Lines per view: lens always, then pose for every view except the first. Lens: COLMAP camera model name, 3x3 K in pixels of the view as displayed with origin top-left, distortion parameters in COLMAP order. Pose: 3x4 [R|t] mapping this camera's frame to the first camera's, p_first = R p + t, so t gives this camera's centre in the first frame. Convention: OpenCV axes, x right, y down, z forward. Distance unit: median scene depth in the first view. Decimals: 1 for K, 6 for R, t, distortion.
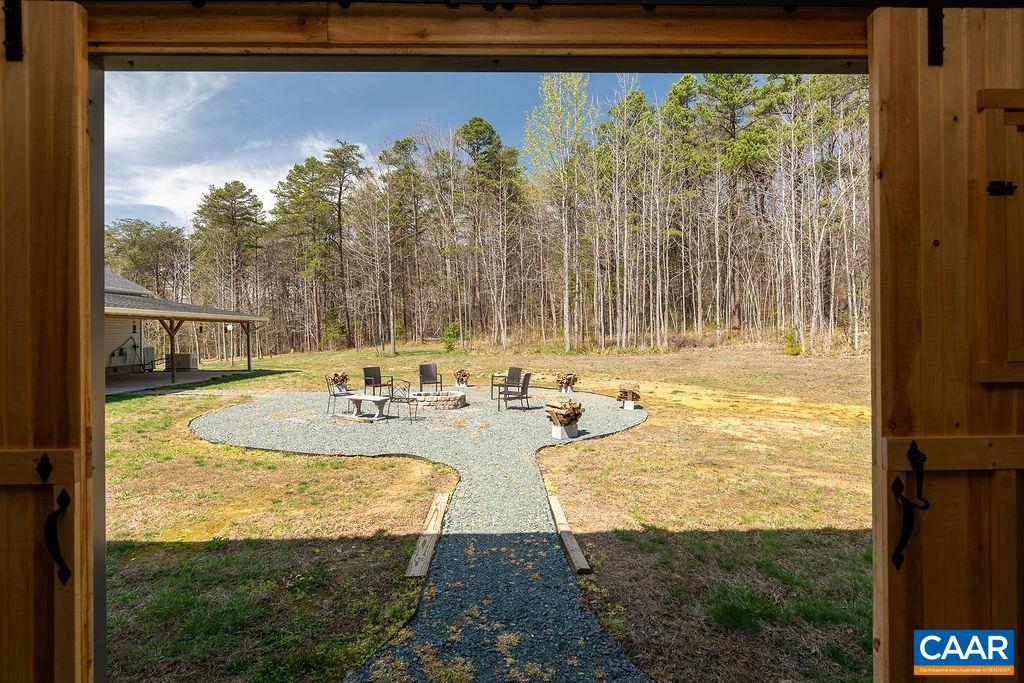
lens RADIAL K [[458.7, 0, 510.1], [0, 458.7, 334.1], [0, 0, 1]] dist [-0.001298, 0.000097]
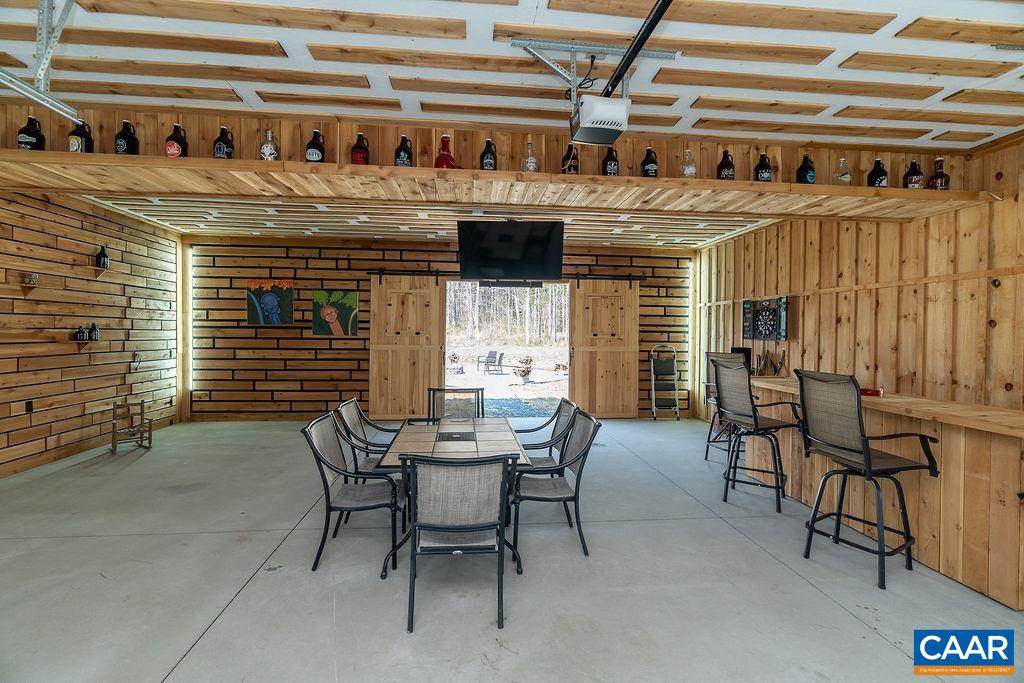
lens RADIAL K [[458.7, 0, 510.1], [0, 458.7, 334.1], [0, 0, 1]] dist [-0.001298, 0.000097]
pose [[0.996831, 0.010321, 0.078870, -0.052033], [-0.010850, 0.999921, 0.006287, 0.004388], [-0.078799, -0.007123, 0.996865, -0.547037]]
